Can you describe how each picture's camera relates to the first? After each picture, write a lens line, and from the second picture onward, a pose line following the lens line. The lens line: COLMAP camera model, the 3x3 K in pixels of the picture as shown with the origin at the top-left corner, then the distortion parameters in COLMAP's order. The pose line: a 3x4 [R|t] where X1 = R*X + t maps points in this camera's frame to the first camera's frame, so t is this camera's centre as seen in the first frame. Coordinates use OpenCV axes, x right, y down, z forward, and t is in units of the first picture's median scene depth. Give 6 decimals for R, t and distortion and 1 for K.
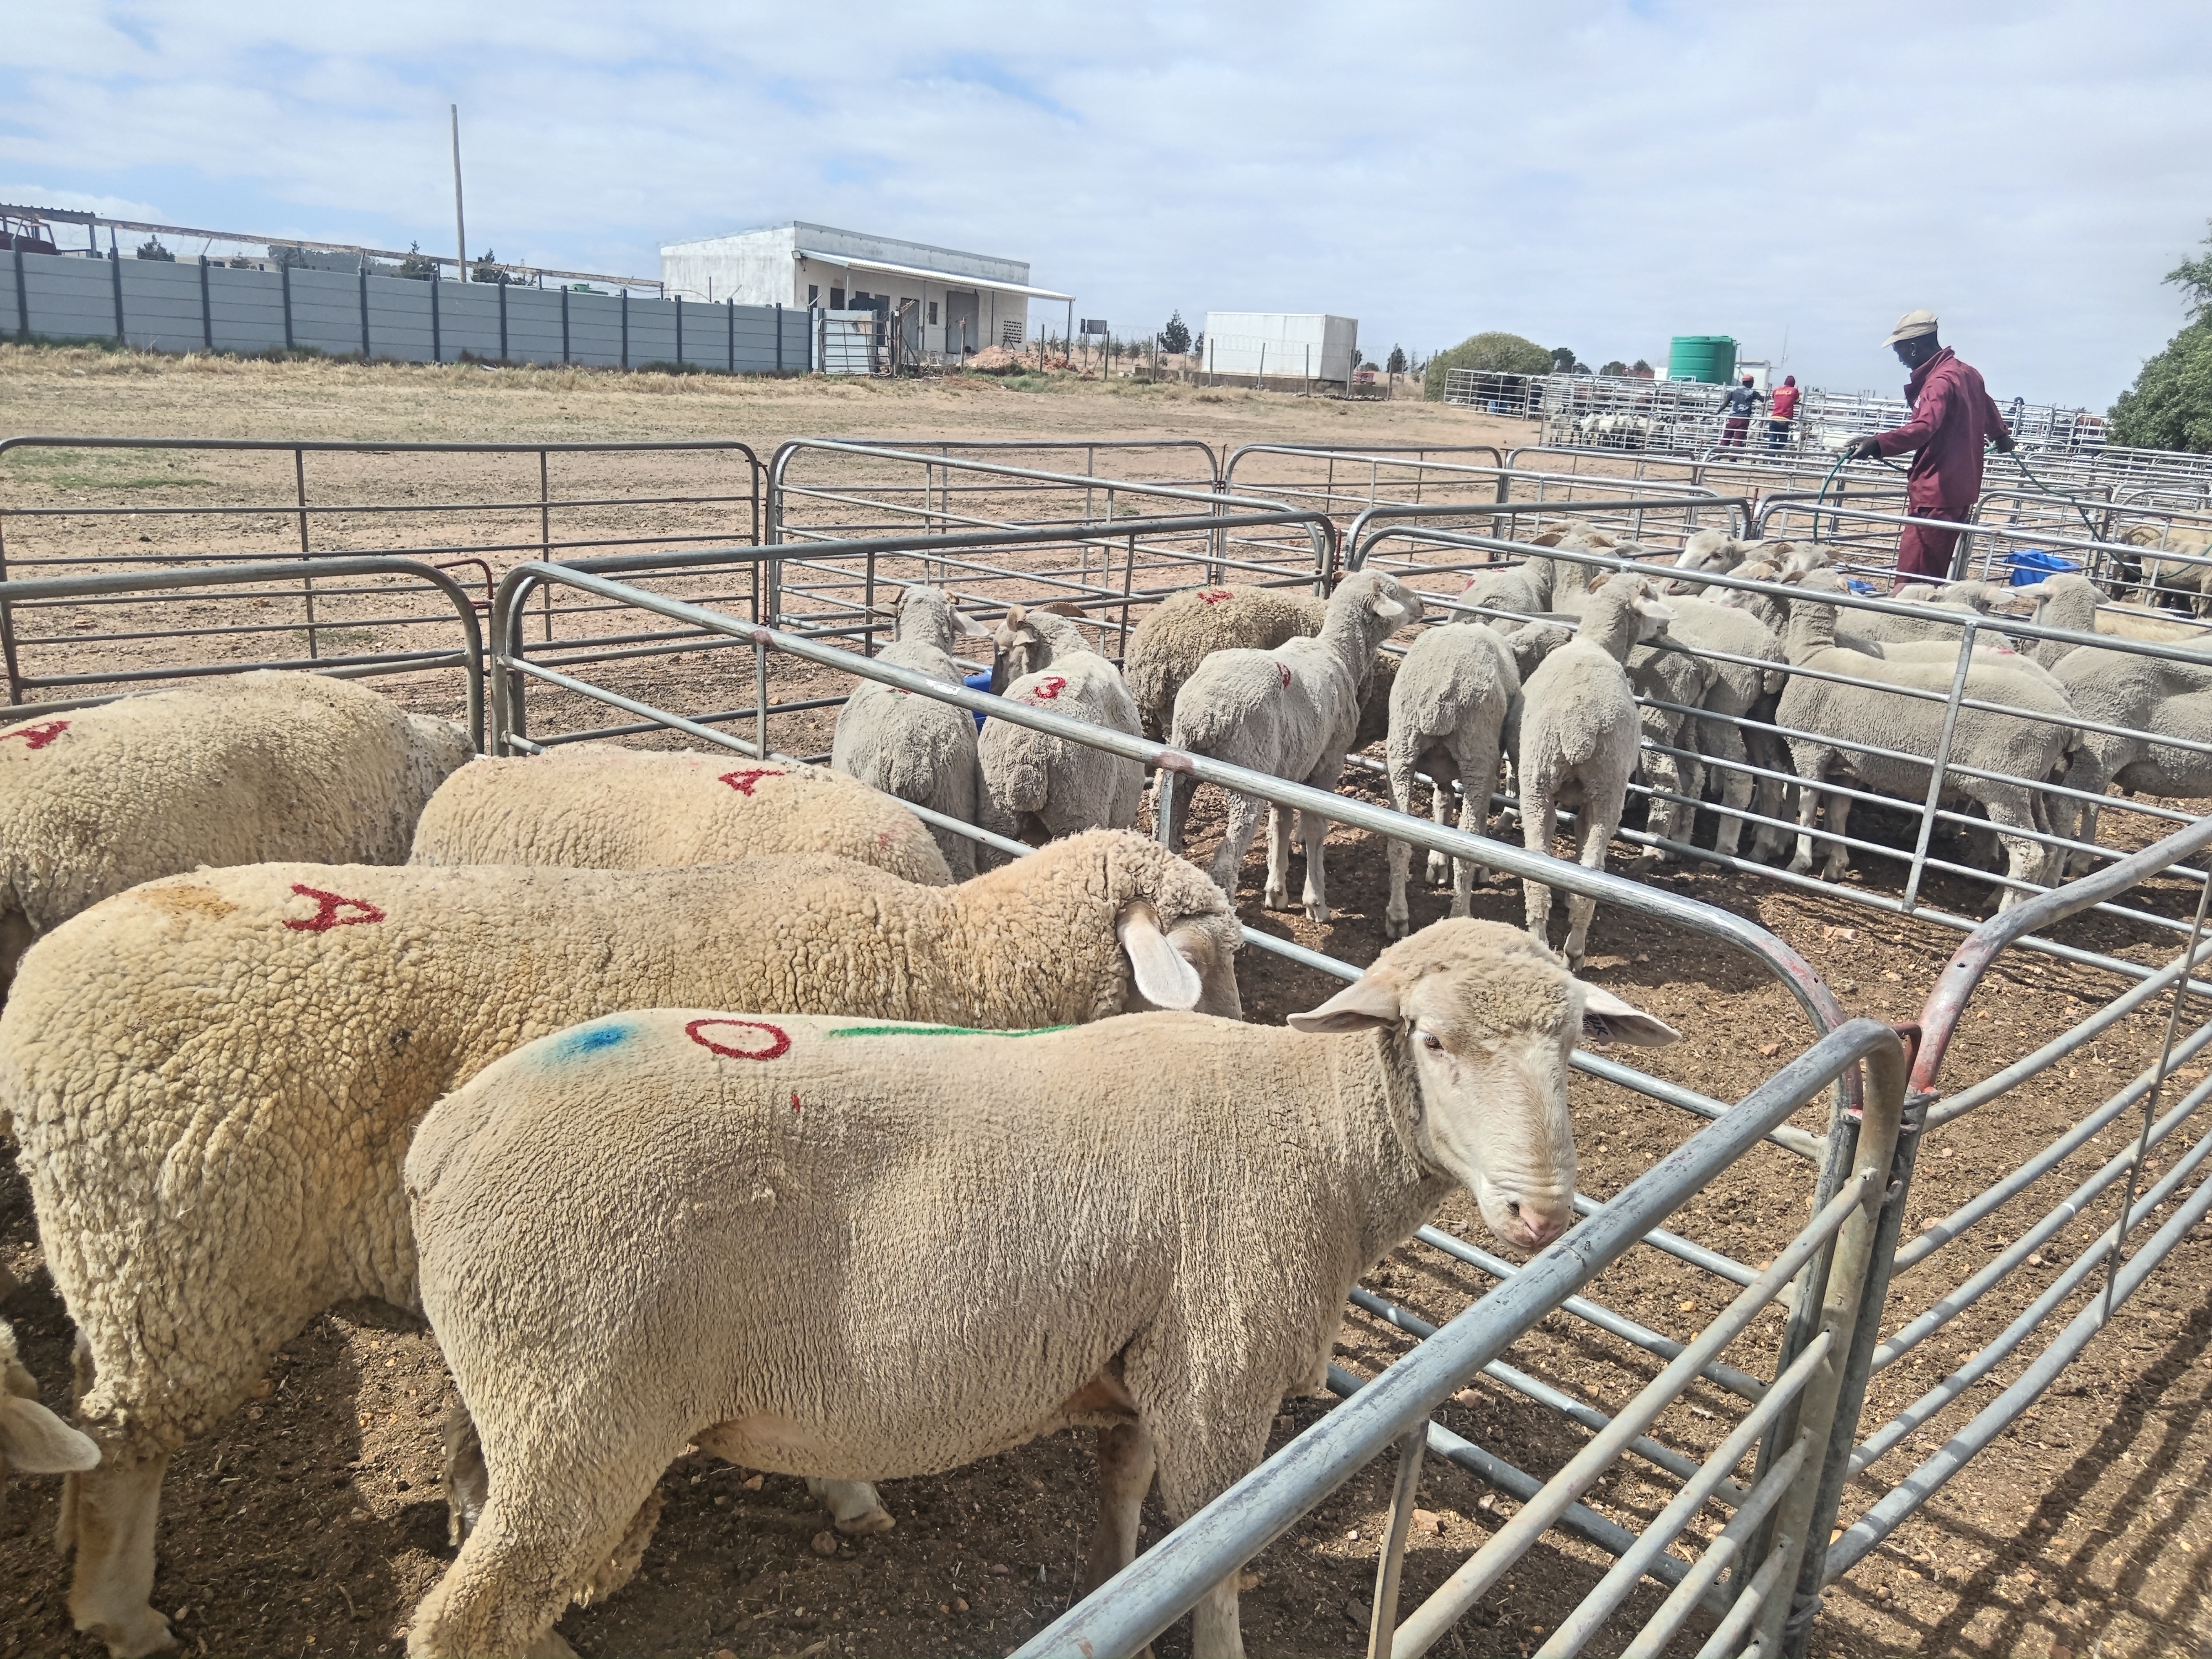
lens RADIAL K [[1669.9, 0, 1106.0], [0, 1669.9, 829.5], [0, 0, 1]] dist [0.016816, -0.005584]
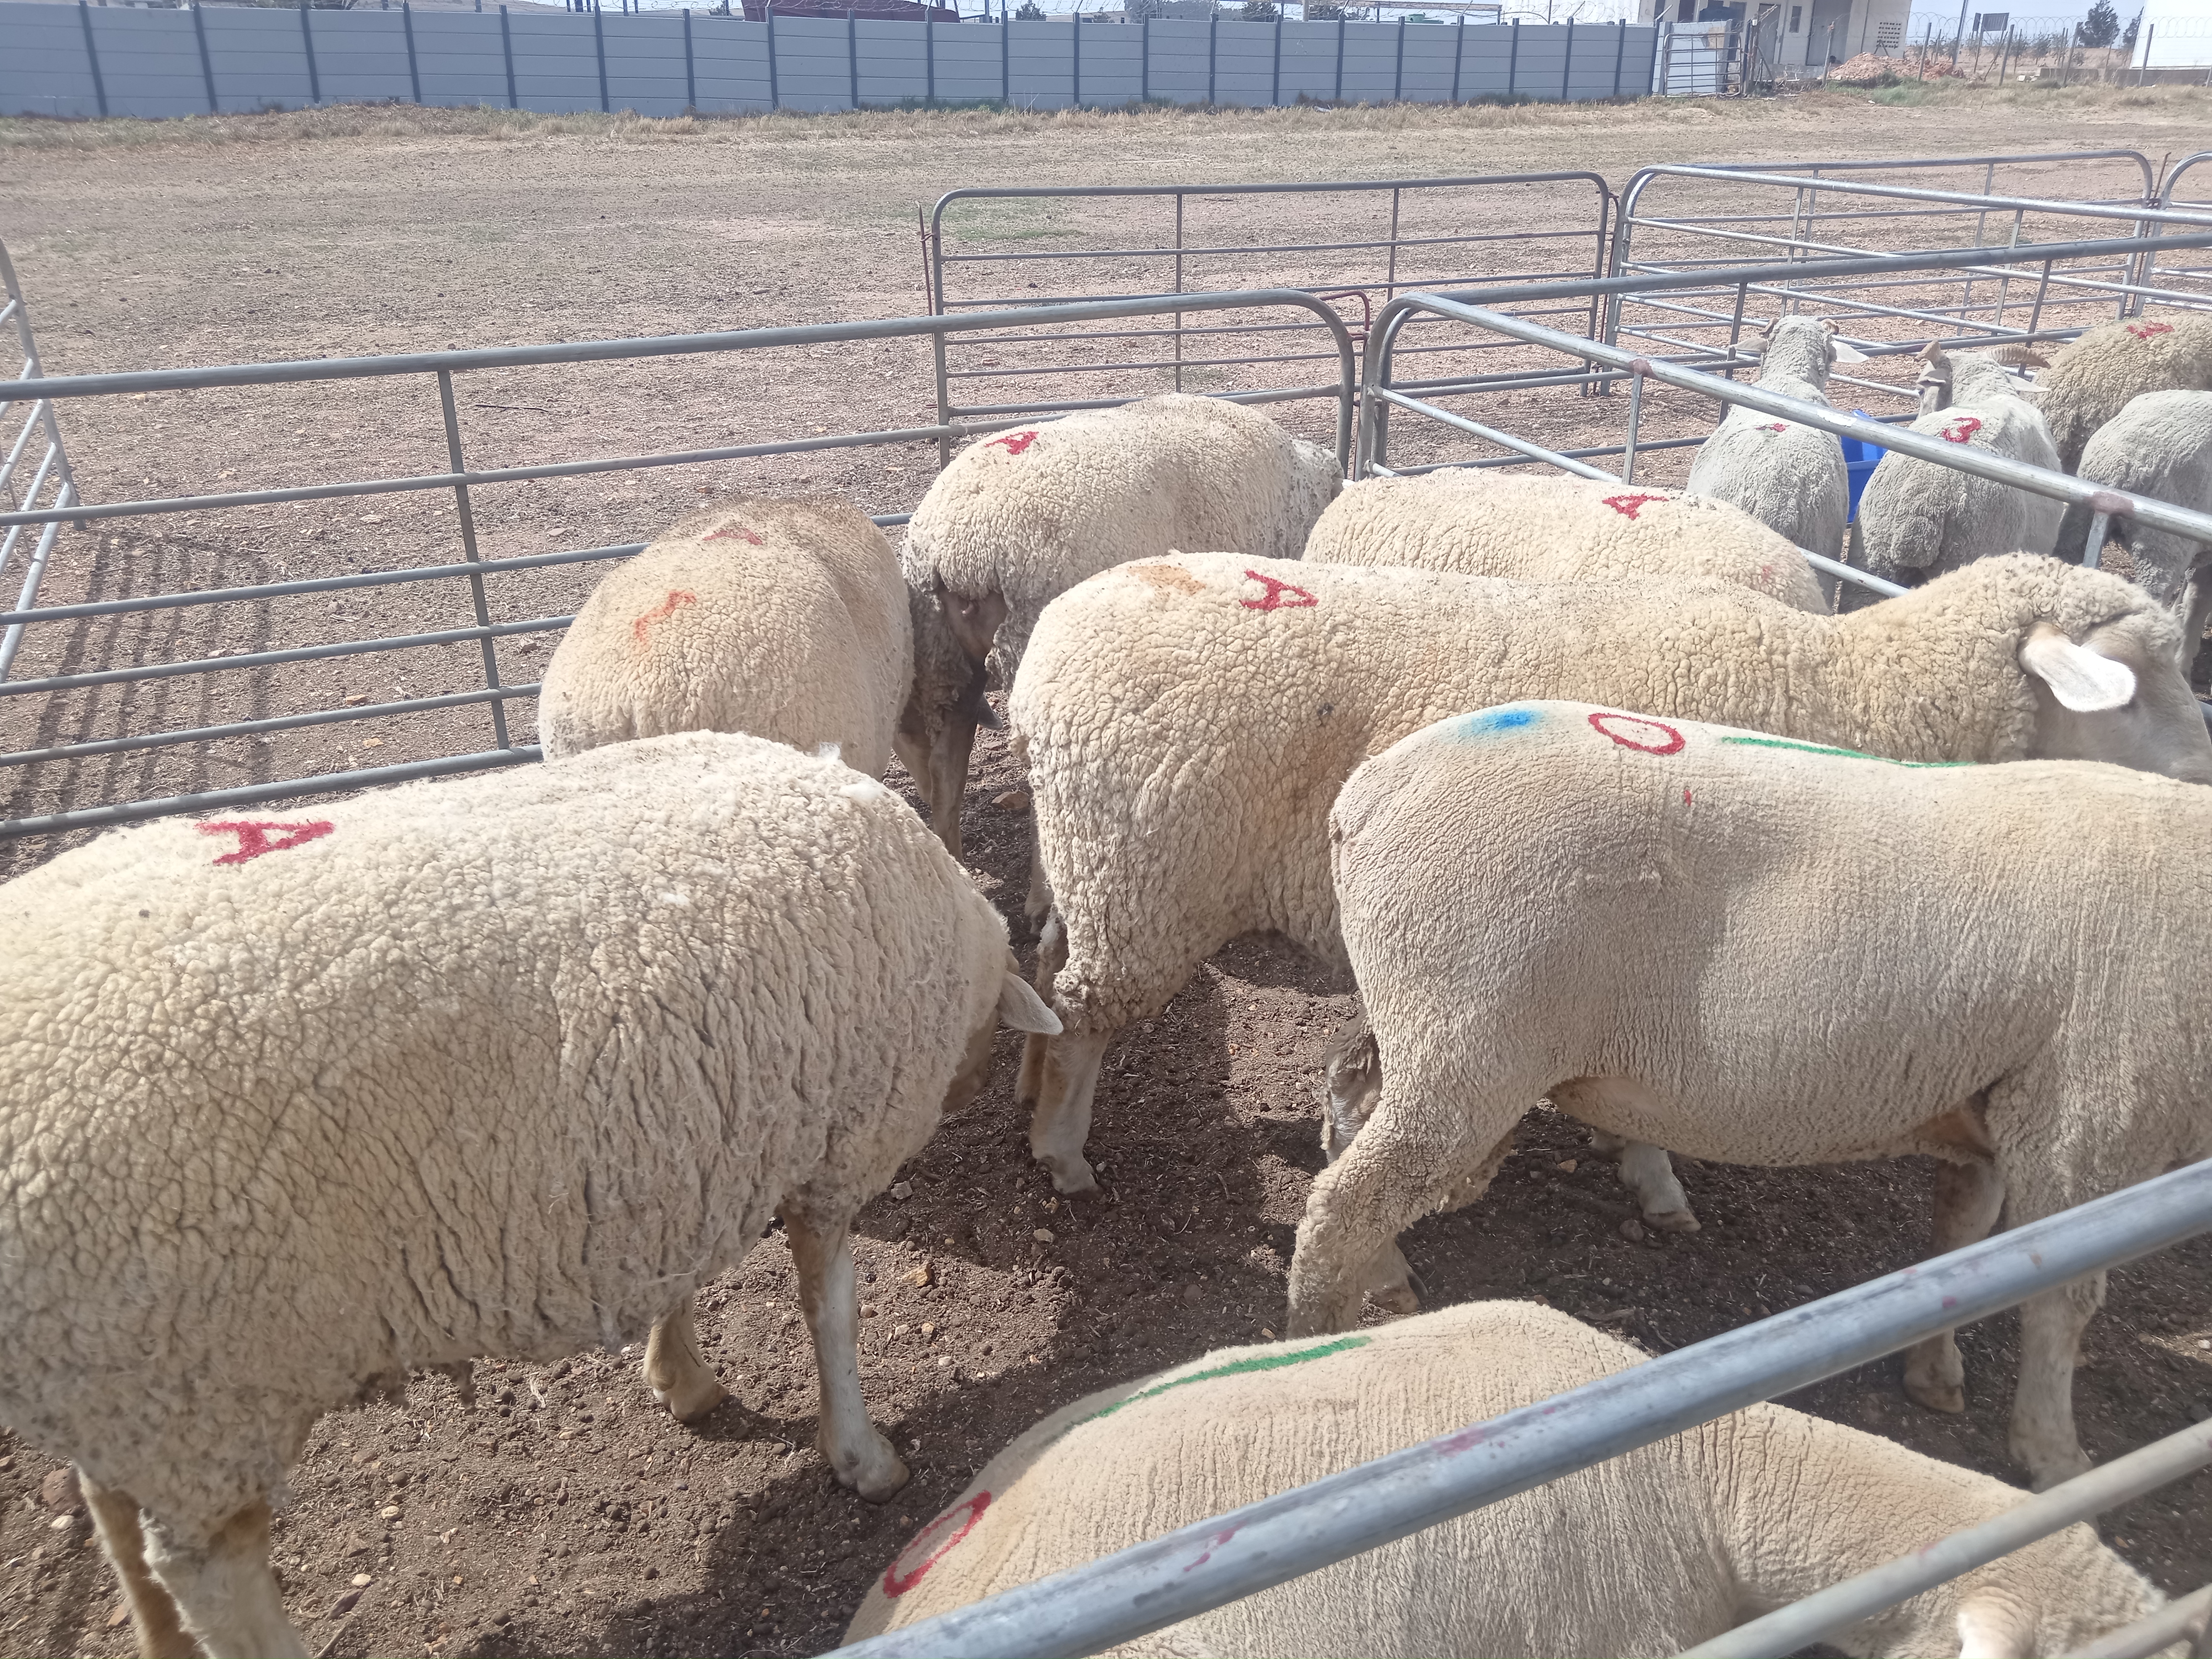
lens RADIAL K [[1747.4, 0, 1074.9], [0, 1747.4, 822.7], [0, 0, 1]] dist [0.015038, -0.004930]
pose [[0.904259, 0.116441, -0.410801, -0.070977], [-0.066203, 0.988697, 0.134517, 0.049813], [0.421822, -0.094442, 0.901747, -0.157719]]
